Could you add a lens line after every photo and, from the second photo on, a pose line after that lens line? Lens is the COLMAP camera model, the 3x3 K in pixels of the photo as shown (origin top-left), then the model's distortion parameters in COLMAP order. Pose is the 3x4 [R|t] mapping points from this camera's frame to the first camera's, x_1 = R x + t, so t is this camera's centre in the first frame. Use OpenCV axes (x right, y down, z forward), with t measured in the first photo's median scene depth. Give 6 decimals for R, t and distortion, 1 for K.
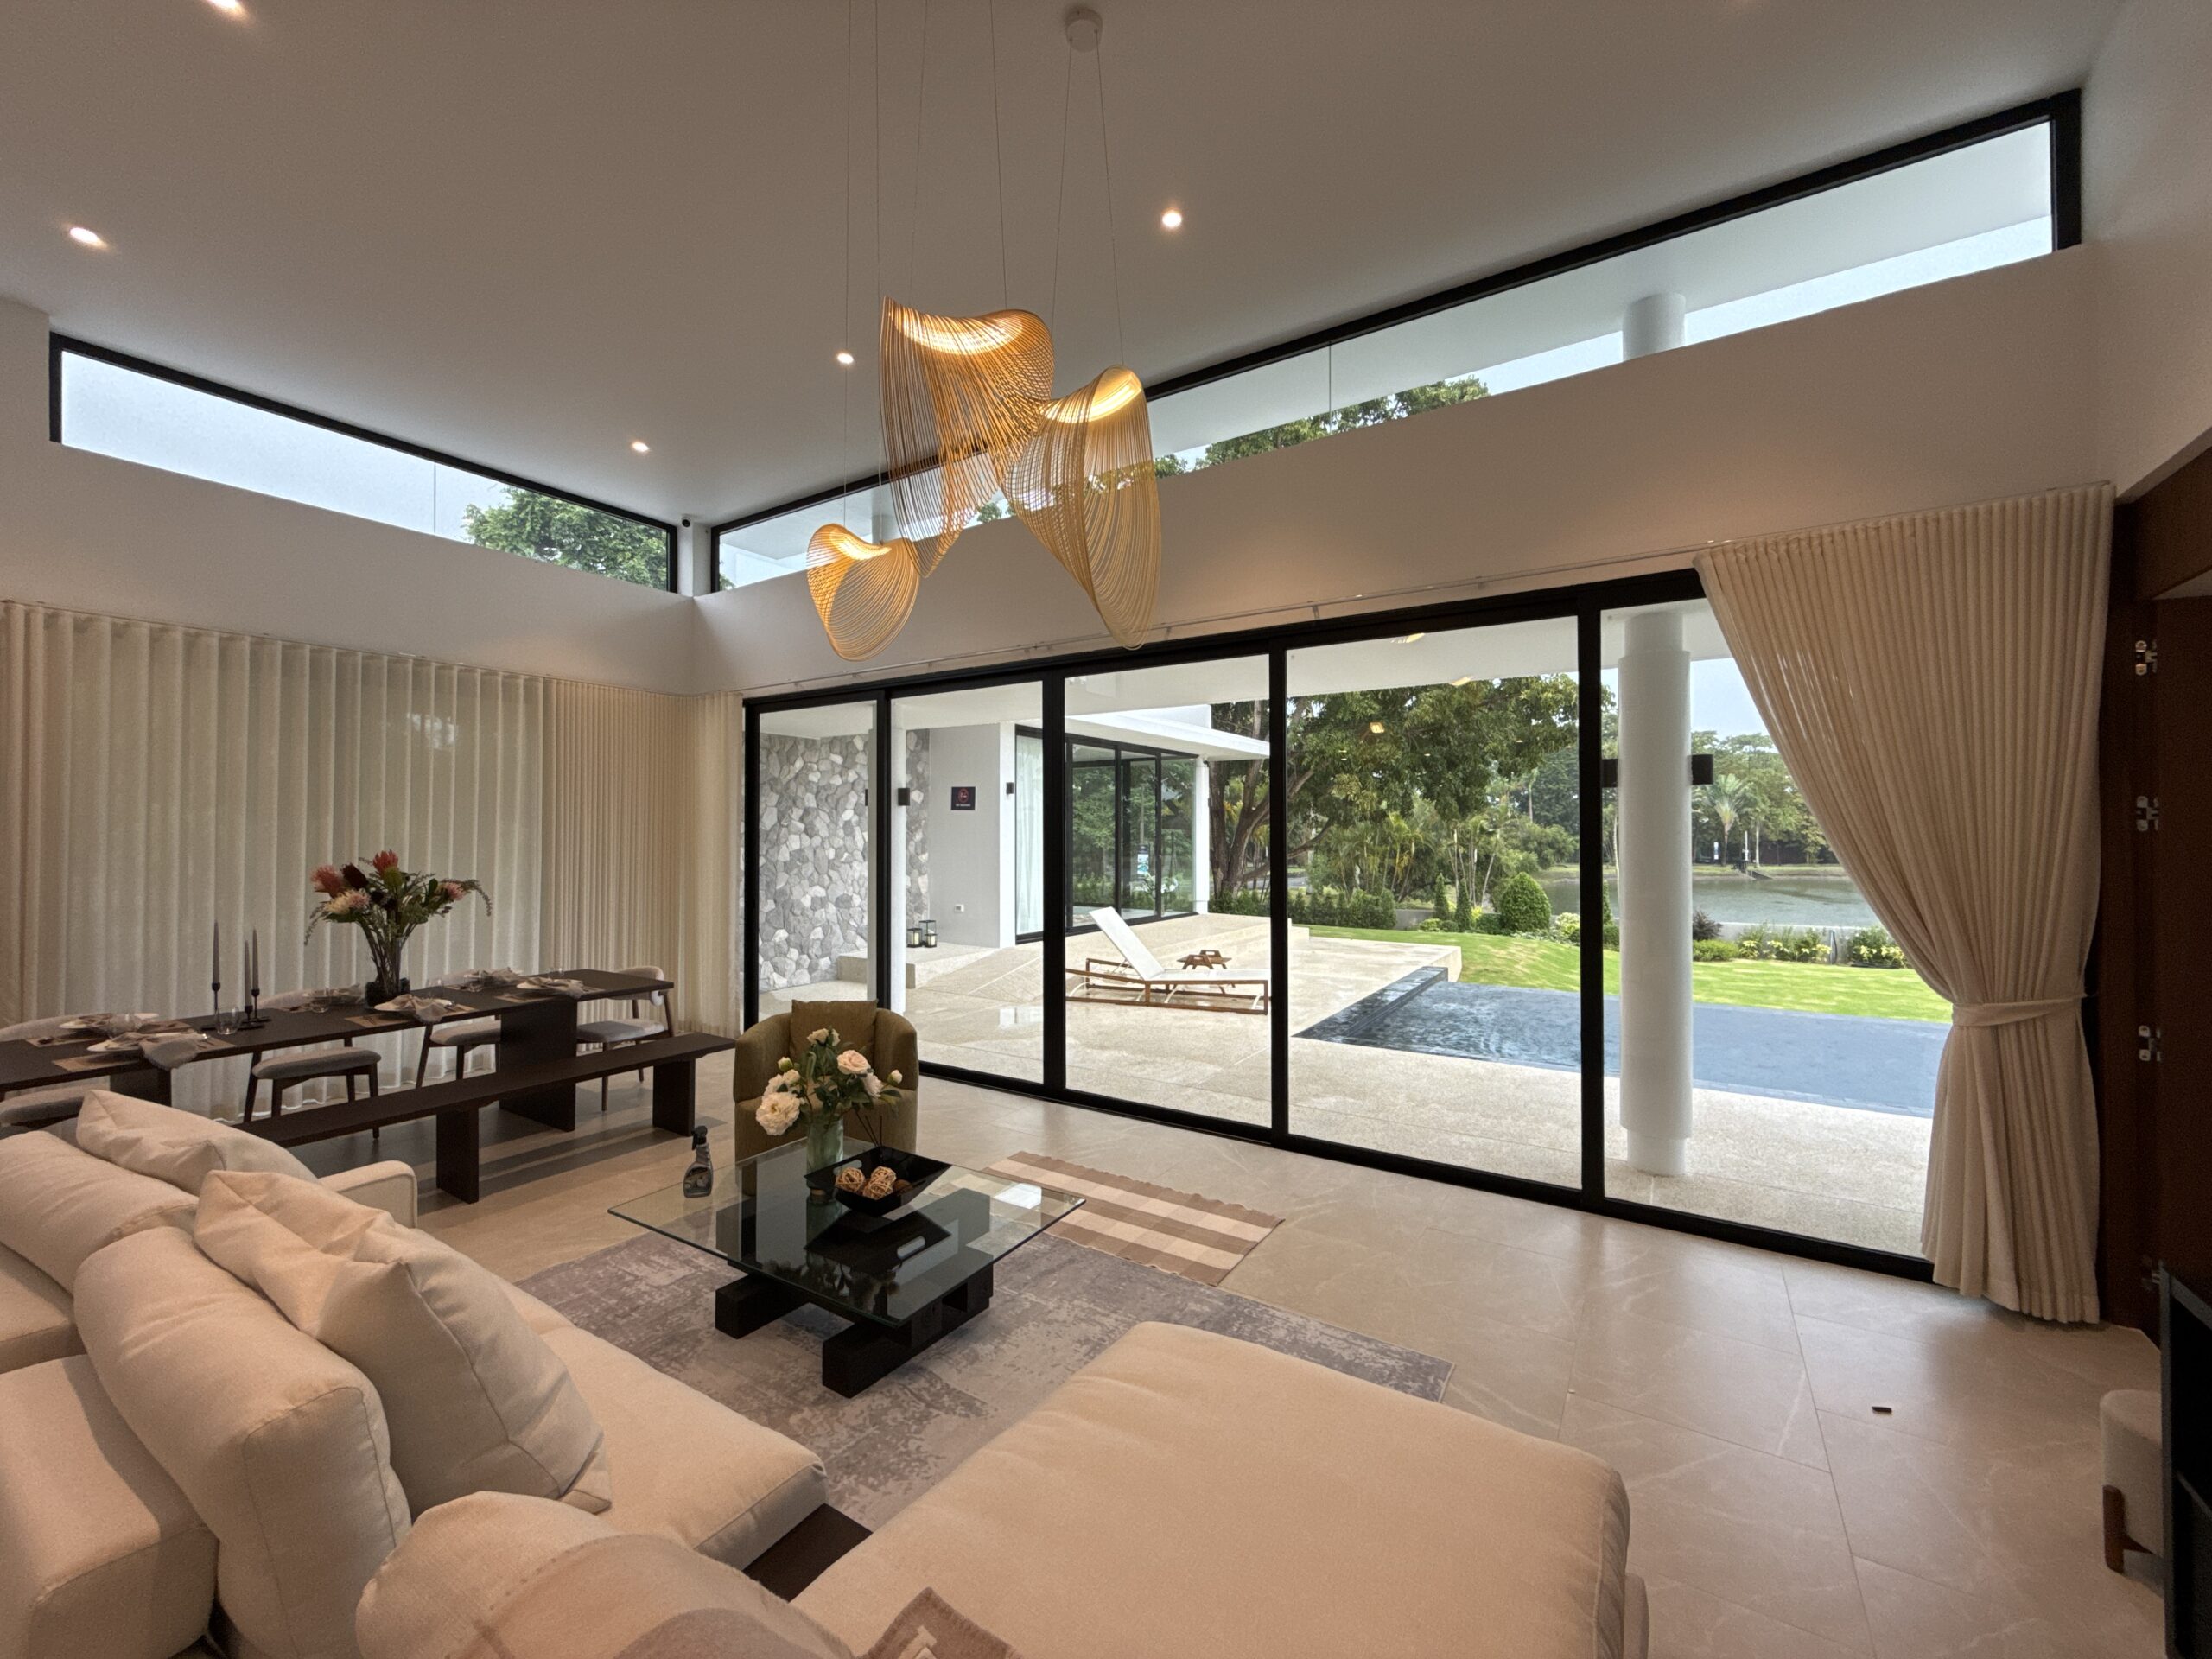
lens RADIAL K [[876.4, 0, 1105.0], [0, 876.4, 831.7], [0, 0, 1]] dist [-0.001428, 0.000157]
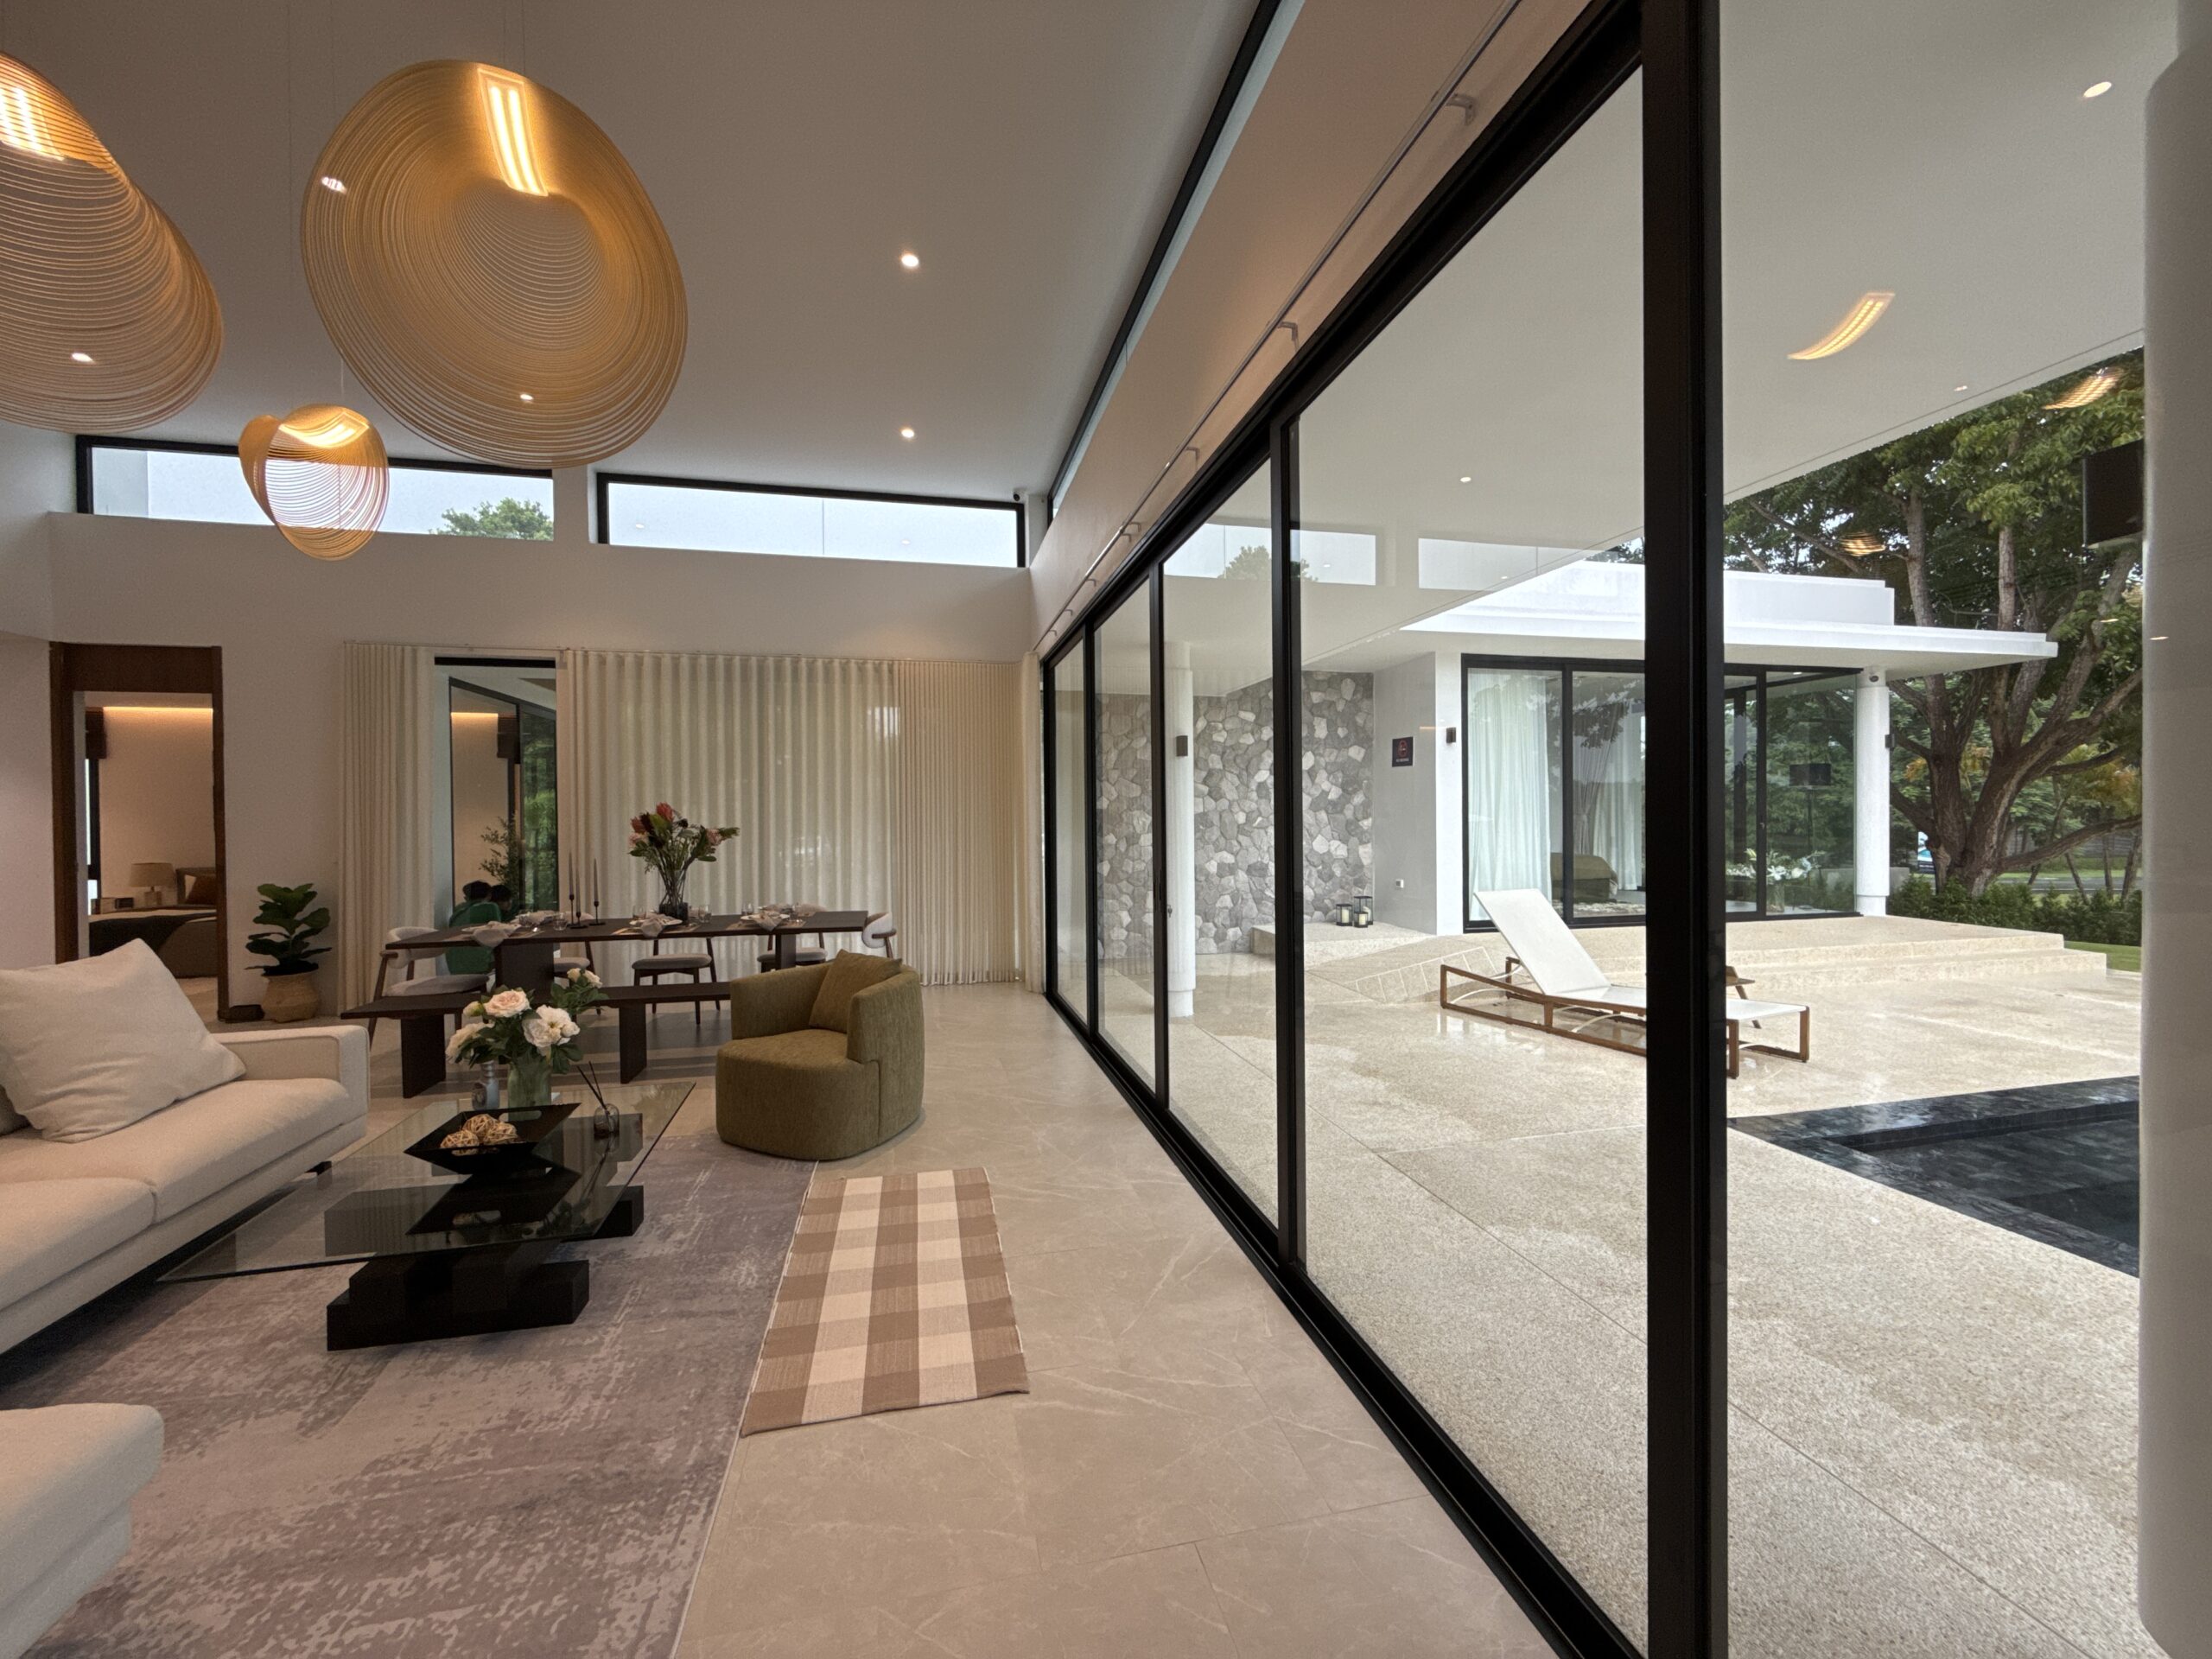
lens RADIAL K [[876.4, 0, 1108.9], [0, 876.4, 830.6], [0, 0, 1]] dist [-0.001428, 0.000157]
pose [[0.718327, 0.002897, -0.695699, 0.243682], [0.012481, 0.999777, 0.017050, 0.021593], [0.695594, -0.020931, 0.718131, 0.234181]]
